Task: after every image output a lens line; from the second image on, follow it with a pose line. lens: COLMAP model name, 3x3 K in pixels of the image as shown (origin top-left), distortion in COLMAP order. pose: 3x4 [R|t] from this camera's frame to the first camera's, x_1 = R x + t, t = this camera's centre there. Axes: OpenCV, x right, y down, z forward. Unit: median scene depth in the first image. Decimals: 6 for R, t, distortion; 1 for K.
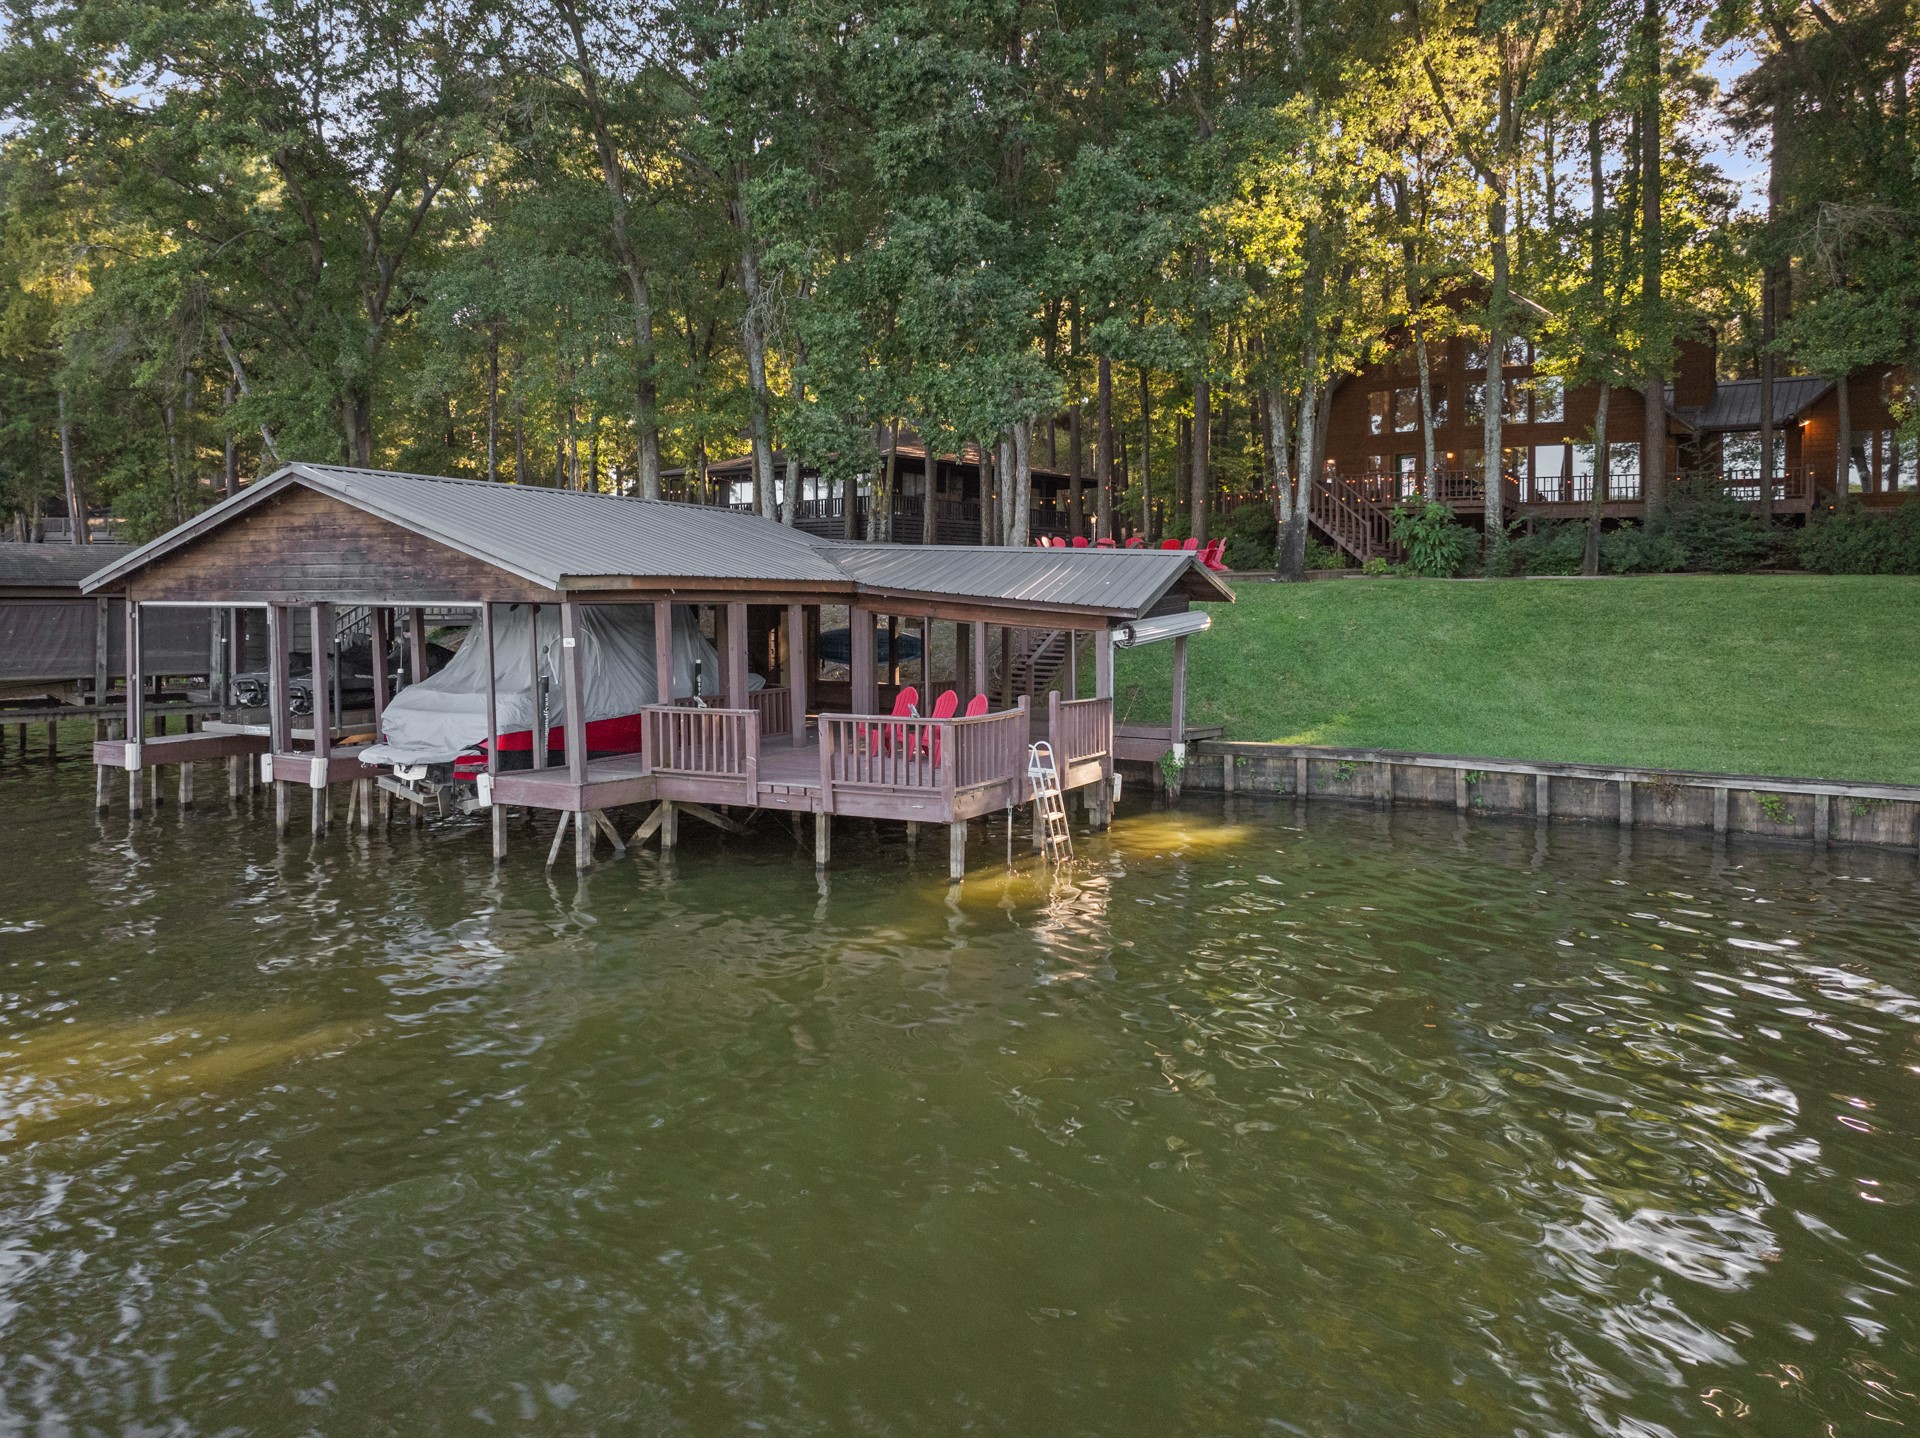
lens RADIAL K [[1332.8, 0, 954.6], [0, 1332.8, 612.6], [0, 0, 1]] dist [-0.053345, -0.000073]
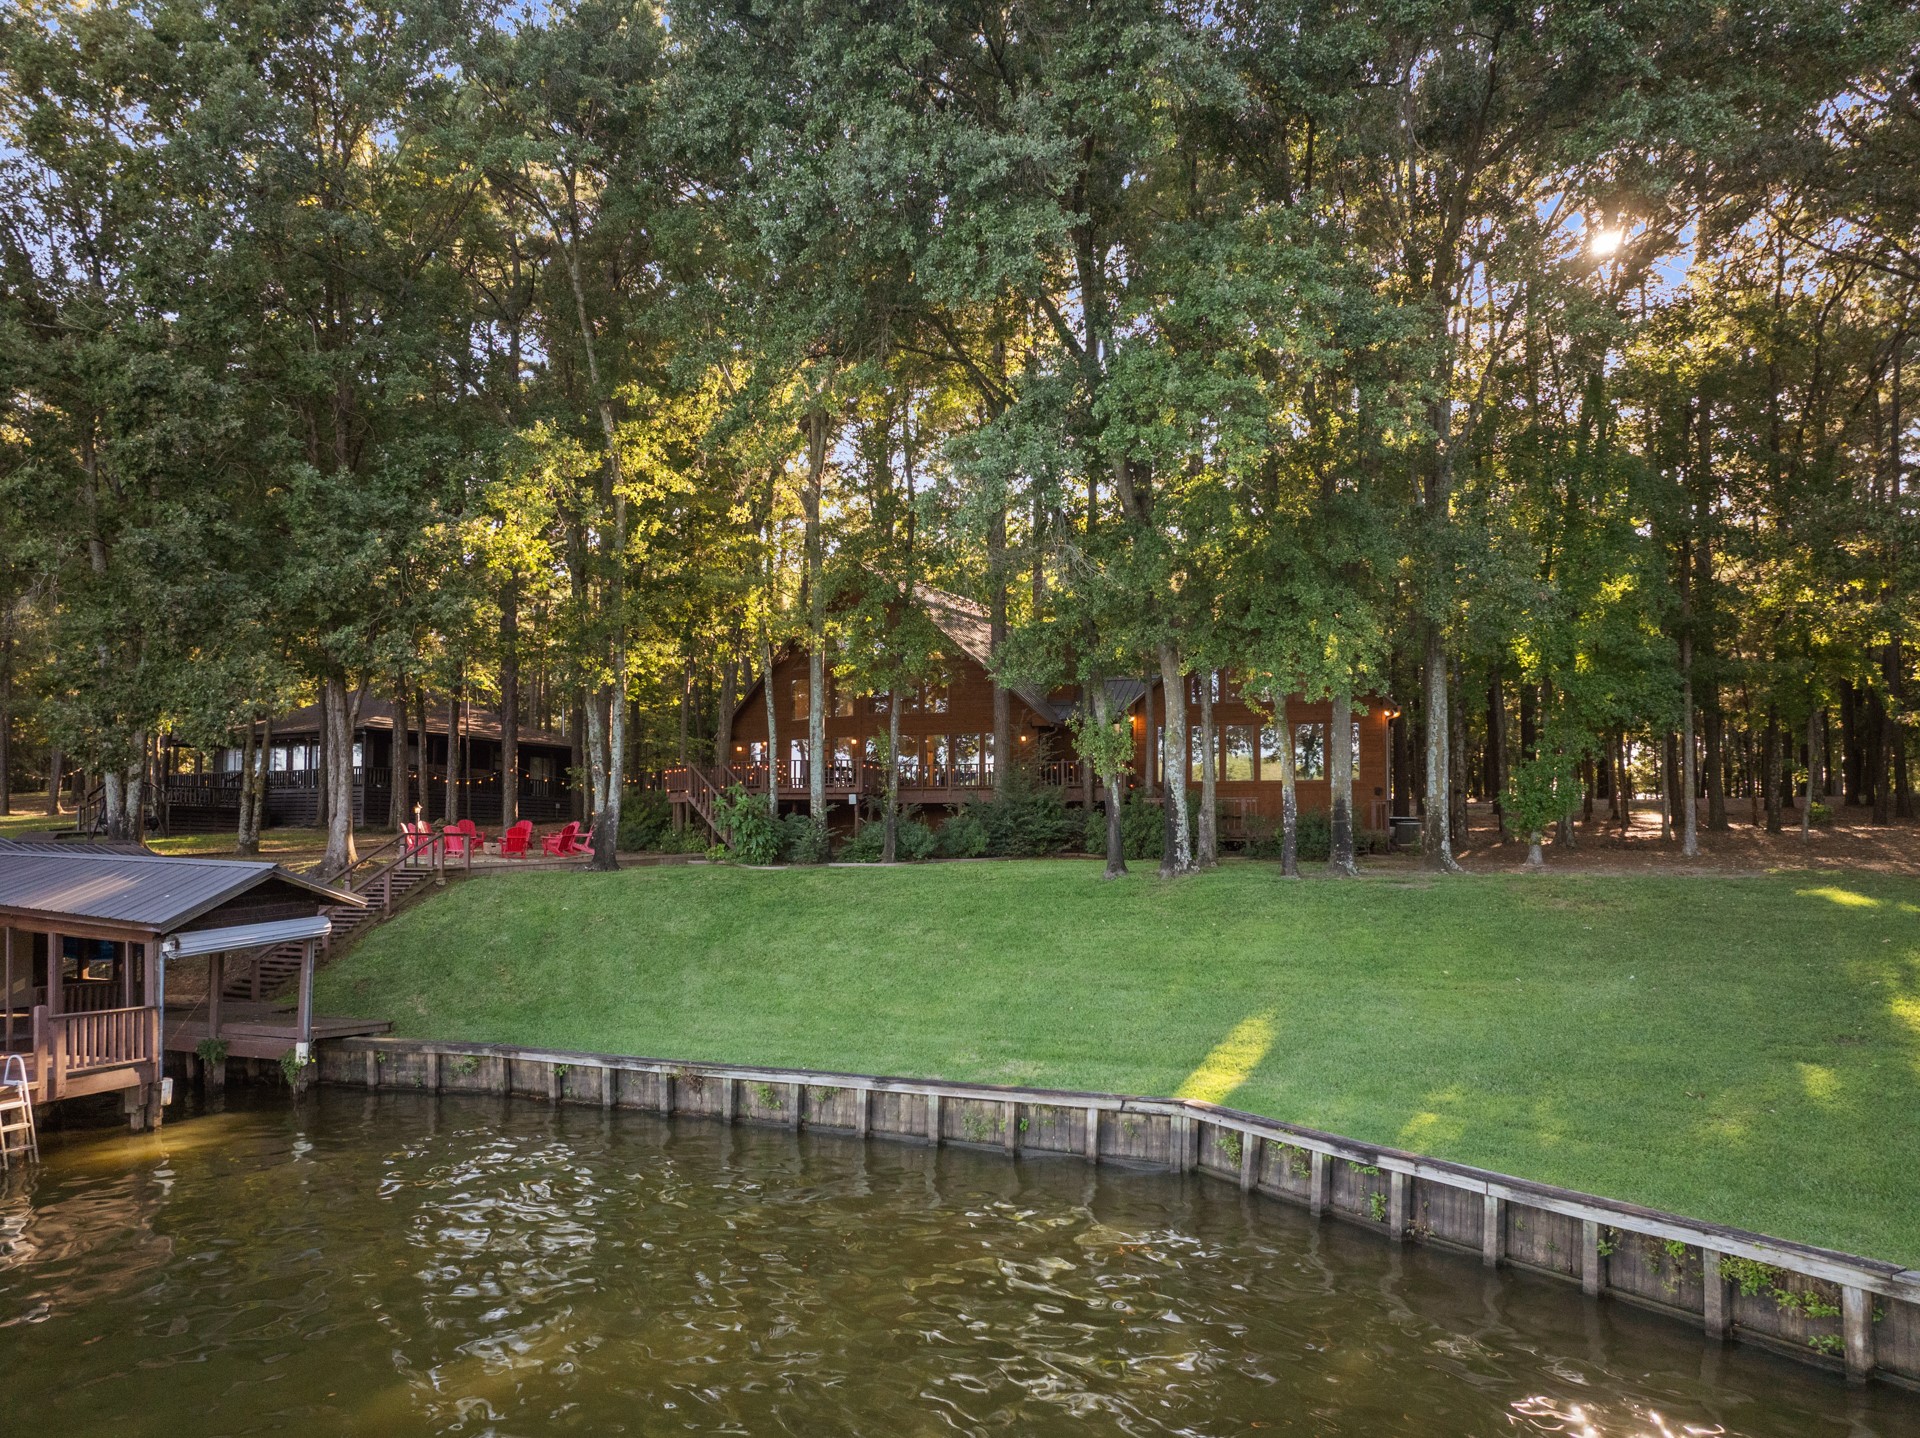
lens RADIAL K [[1339.6, 0, 964.1], [0, 1339.6, 787.0], [0, 0, 1]] dist [-0.059700, -0.002421]
pose [[0.971018, 0.008010, 0.238872, 0.383944], [0.005994, 0.998308, -0.057843, -0.035906], [-0.238931, 0.057598, 0.969327, -0.128459]]
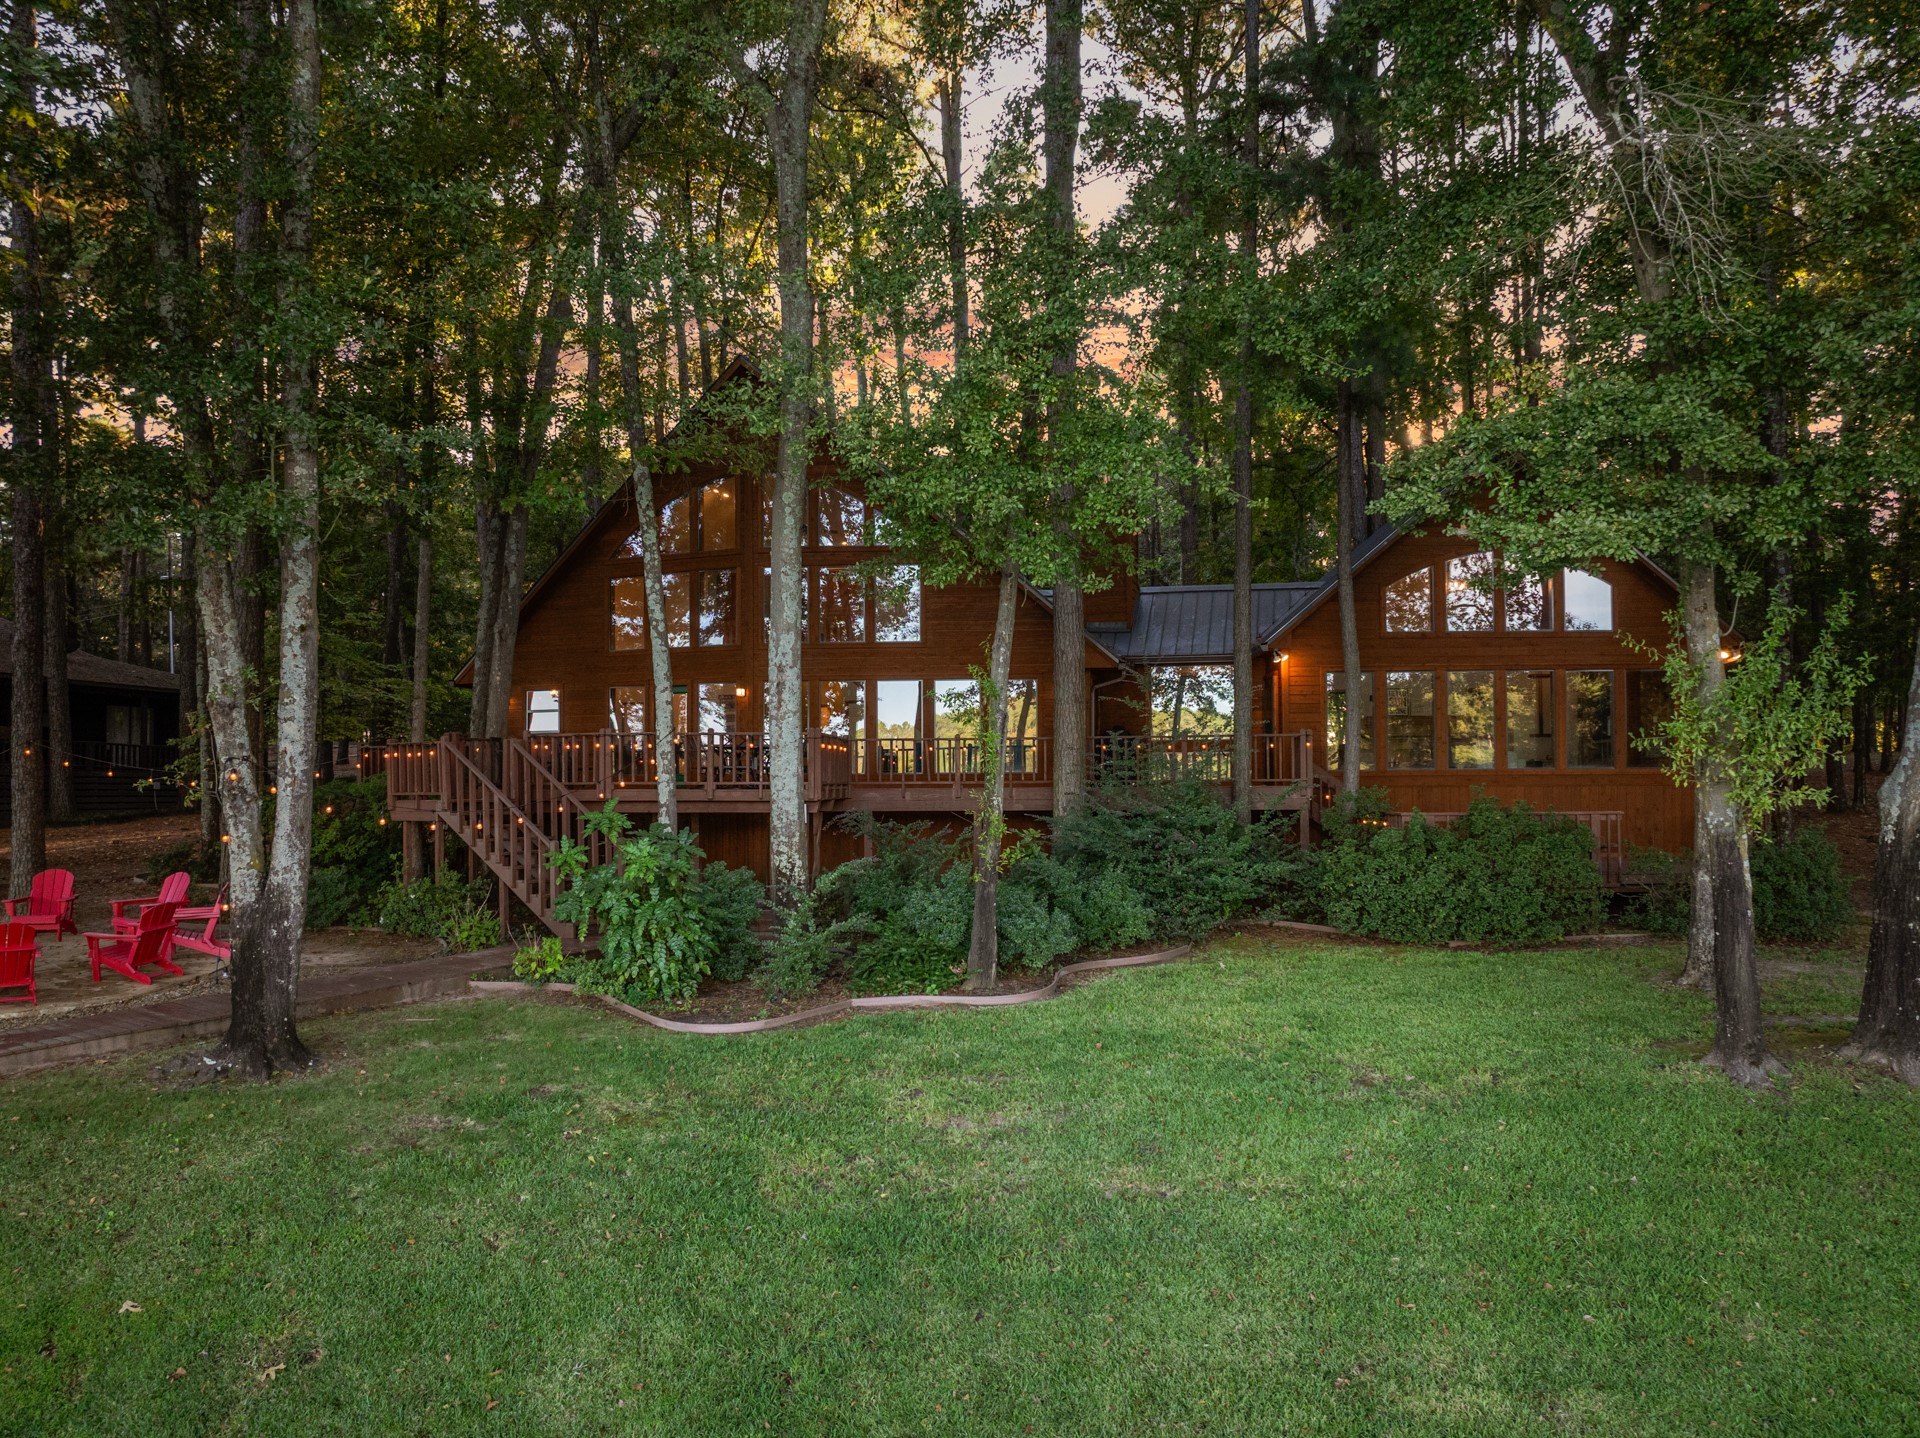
lens RADIAL K [[1390.7, 0, 959.2], [0, 1390.7, 767.4], [0, 0, 1]] dist [-0.006344, -0.001739]
pose [[0.894544, -0.005818, 0.446941, 0.353000], [0.019176, 0.999494, -0.025369, -0.128774], [-0.446568, 0.031264, 0.894204, 0.772908]]
